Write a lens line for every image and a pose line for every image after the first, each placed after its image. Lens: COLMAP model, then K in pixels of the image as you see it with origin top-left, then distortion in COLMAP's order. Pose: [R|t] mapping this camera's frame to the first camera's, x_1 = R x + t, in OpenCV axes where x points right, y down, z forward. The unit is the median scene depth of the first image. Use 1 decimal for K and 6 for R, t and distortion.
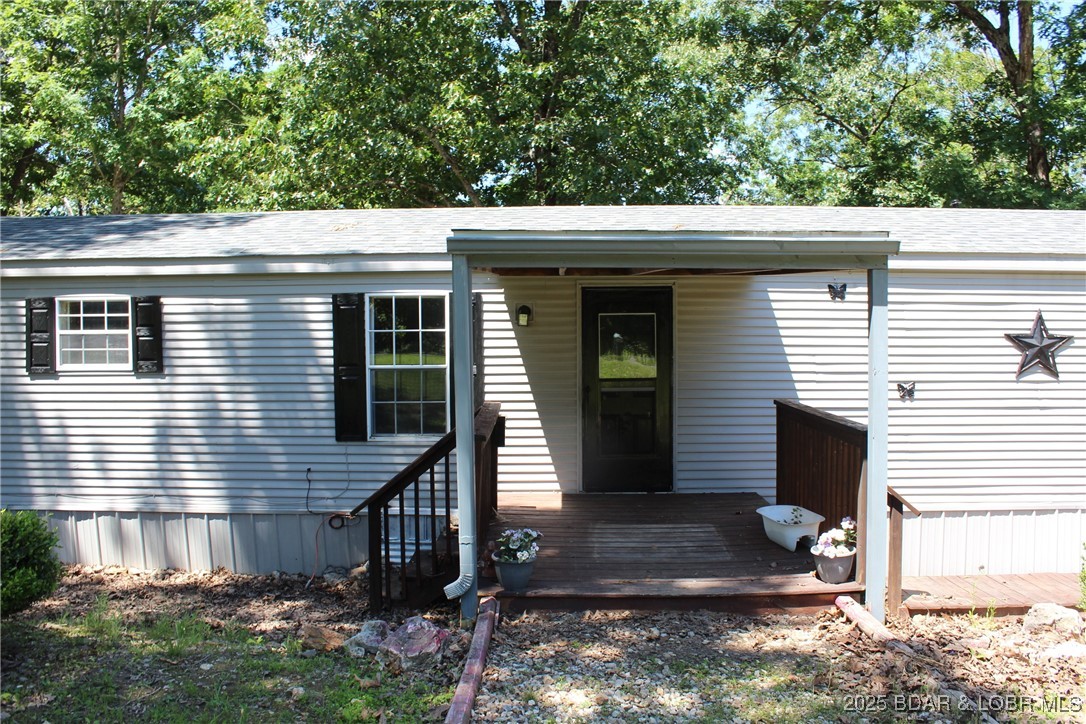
lens RADIAL K [[900.0, 0, 543.0], [0, 900.0, 362.0], [0, 0, 1]] dist [-0.000285, 0.001619]
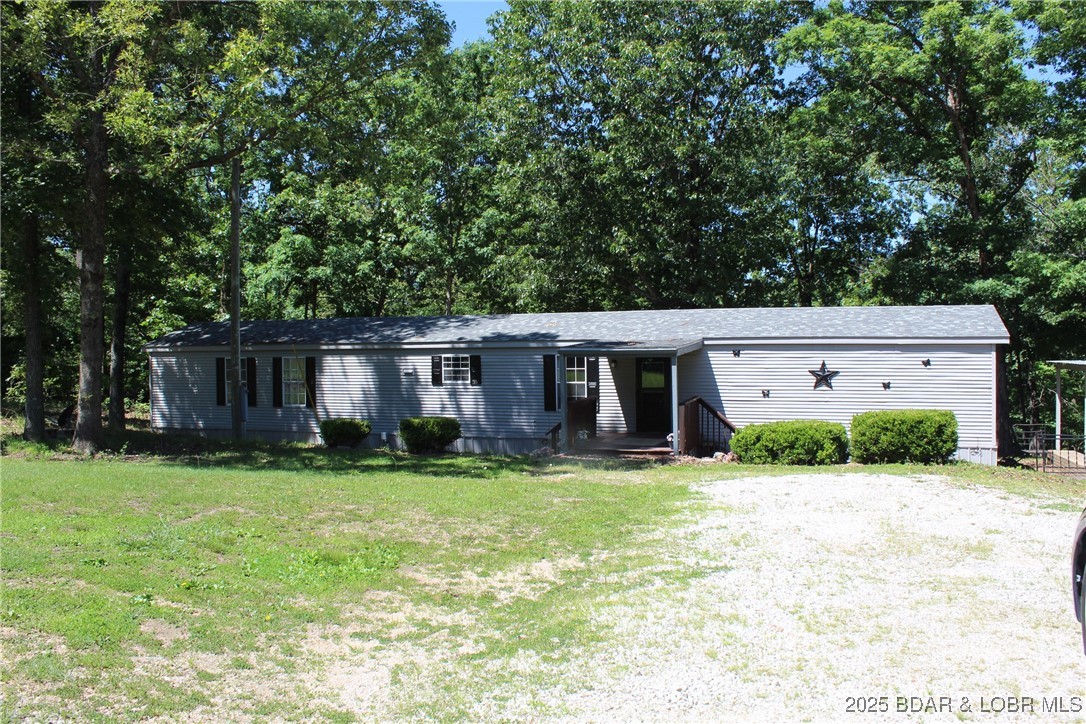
lens RADIAL K [[900.0, 0, 543.0], [0, 900.0, 362.0], [0, 0, 1]] dist [-0.000285, 0.001619]
pose [[0.954036, -0.001959, -0.299686, 0.555583], [-0.004167, 0.999795, -0.019800, -0.002812], [0.299664, 0.020139, 0.953832, -1.503823]]
